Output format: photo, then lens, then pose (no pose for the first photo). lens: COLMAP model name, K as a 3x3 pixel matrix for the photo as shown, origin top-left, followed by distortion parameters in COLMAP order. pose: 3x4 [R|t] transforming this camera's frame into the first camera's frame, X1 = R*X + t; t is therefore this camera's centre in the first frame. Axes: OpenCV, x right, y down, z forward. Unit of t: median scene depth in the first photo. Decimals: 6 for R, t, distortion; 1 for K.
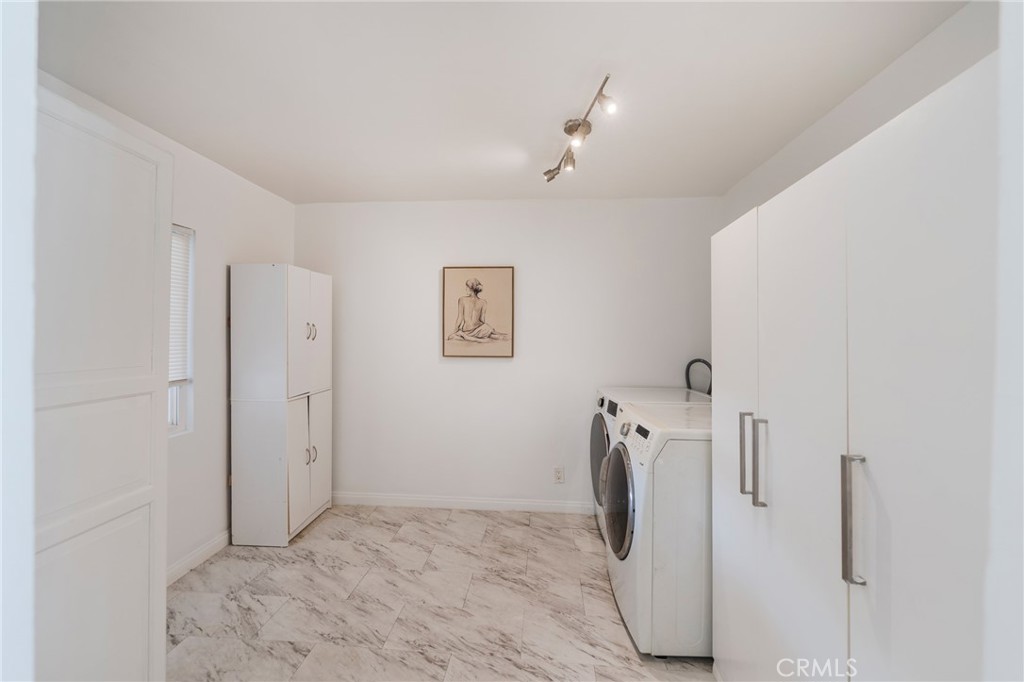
lens RADIAL K [[412.3, 0, 512.0], [0, 412.3, 341.0], [0, 0, 1]] dist [0.000790, -0.000089]
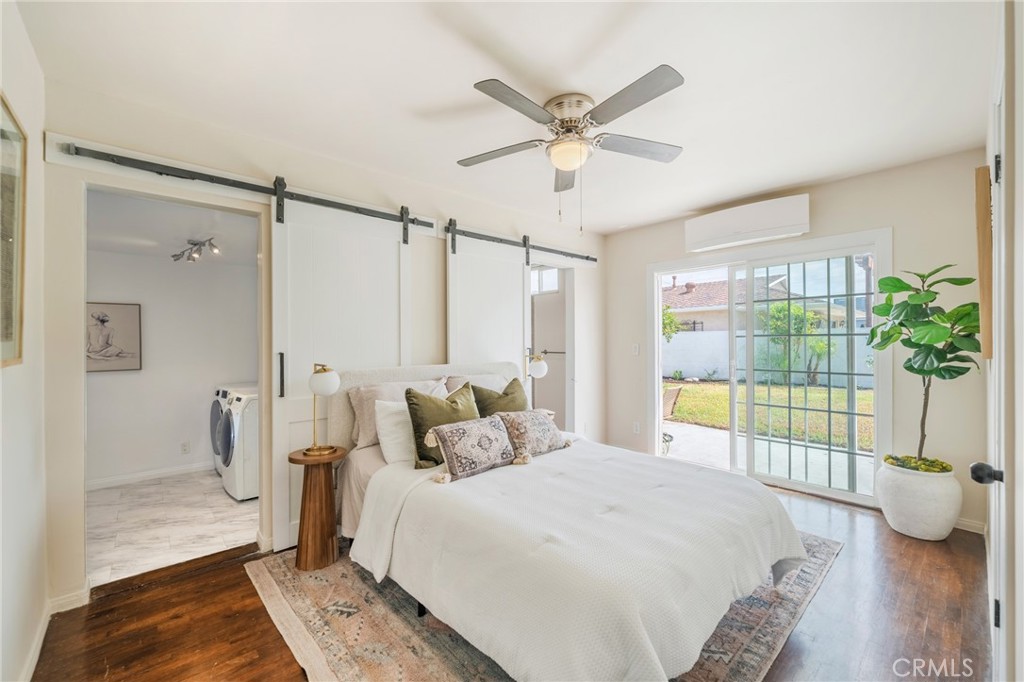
lens RADIAL K [[412.3, 0, 512.0], [0, 412.3, 341.0], [0, 0, 1]] dist [0.000790, -0.000089]
pose [[0.689210, -0.014555, 0.724415, -0.169324], [0.024420, 0.999697, -0.003148, -0.025899], [-0.724150, 0.019860, 0.689357, -1.031288]]
